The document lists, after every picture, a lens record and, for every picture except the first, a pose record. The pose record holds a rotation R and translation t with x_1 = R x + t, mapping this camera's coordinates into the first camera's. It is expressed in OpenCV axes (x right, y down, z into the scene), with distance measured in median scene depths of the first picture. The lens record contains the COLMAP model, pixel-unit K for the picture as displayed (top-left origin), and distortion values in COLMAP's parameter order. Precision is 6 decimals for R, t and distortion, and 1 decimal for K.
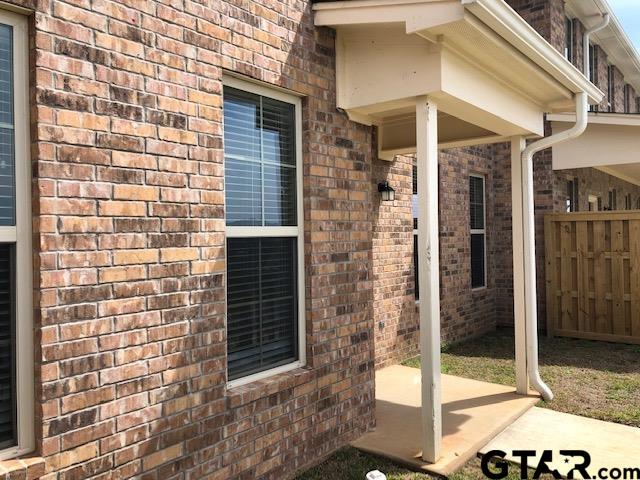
lens RADIAL K [[524.8, 0, 321.1], [0, 524.8, 234.6], [0, 0, 1]] dist [0.079905, -0.130623]
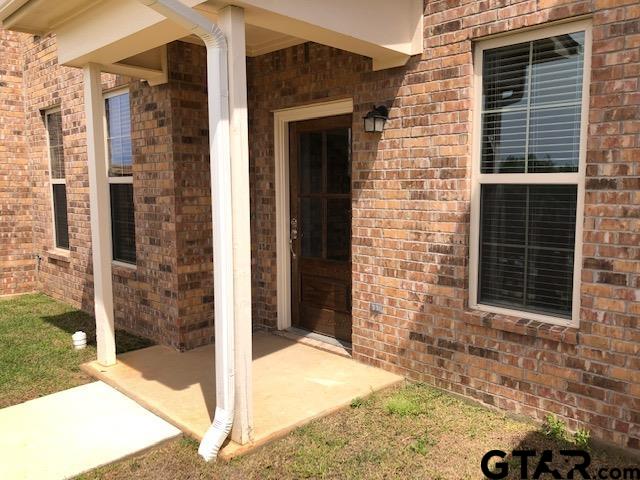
lens RADIAL K [[525.0, 0, 316.6], [0, 525.0, 250.5], [0, 0, 1]] dist [0.004143, 0.009755]
pose [[-0.111042, 0.138308, -0.984145, 1.163473], [0.002274, 0.990302, 0.138916, -0.011053], [0.993813, 0.013188, -0.110279, 1.413655]]
